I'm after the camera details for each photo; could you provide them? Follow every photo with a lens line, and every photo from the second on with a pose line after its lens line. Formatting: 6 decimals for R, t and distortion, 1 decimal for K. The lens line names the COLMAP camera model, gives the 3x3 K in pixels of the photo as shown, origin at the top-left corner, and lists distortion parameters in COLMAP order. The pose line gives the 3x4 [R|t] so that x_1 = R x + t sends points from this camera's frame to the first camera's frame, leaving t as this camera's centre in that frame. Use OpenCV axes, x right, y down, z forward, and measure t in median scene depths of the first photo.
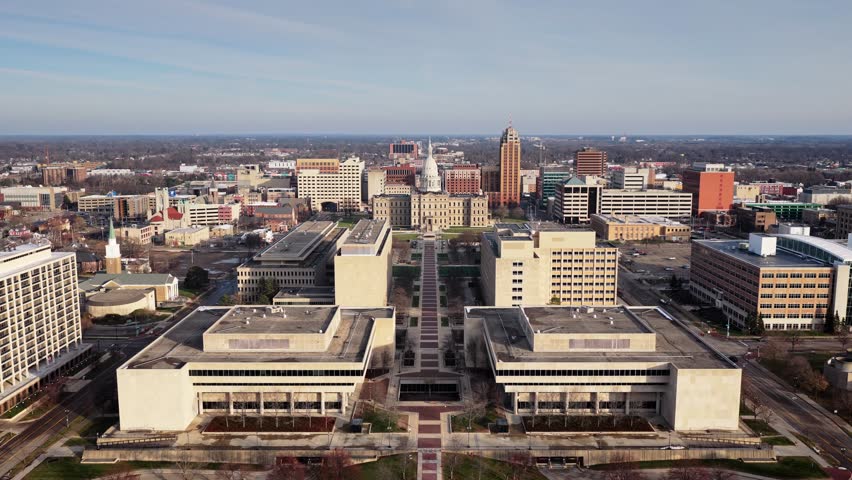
lens RADIAL K [[707.4, 0, 426.0], [0, 707.4, 240.0], [0, 0, 1]] dist [-0.011488, 0.012247]
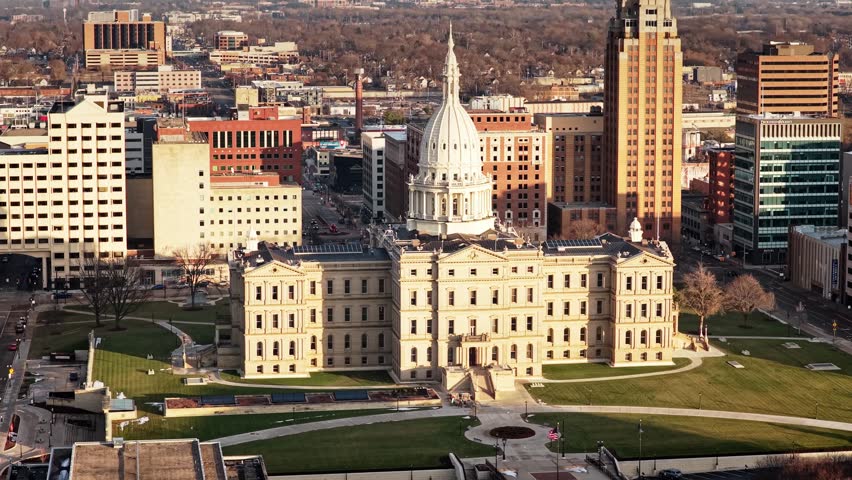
lens RADIAL K [[1858.5, 0, 426.0], [0, 1858.5, 240.0], [0, 0, 1]] dist [-0.197975, 0.009152]
pose [[0.986893, -0.022280, 0.159832, -0.117252], [0.024254, 0.999652, -0.010409, -0.060980], [-0.159544, 0.014149, 0.987089, 0.333883]]
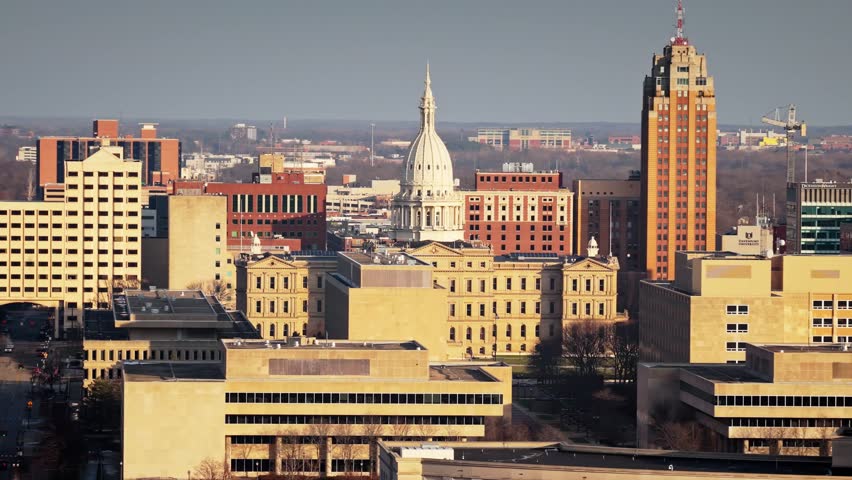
lens RADIAL K [[4531.5, 0, 426.4], [0, 4531.5, 262.7], [0, 0, 1]] dist [0.573633, -1.095409]
pose [[0.996940, 0.007194, 0.077841, -0.151043], [0.001941, 0.993171, -0.116651, 0.172336], [-0.078148, 0.116445, 0.990118, -0.958446]]
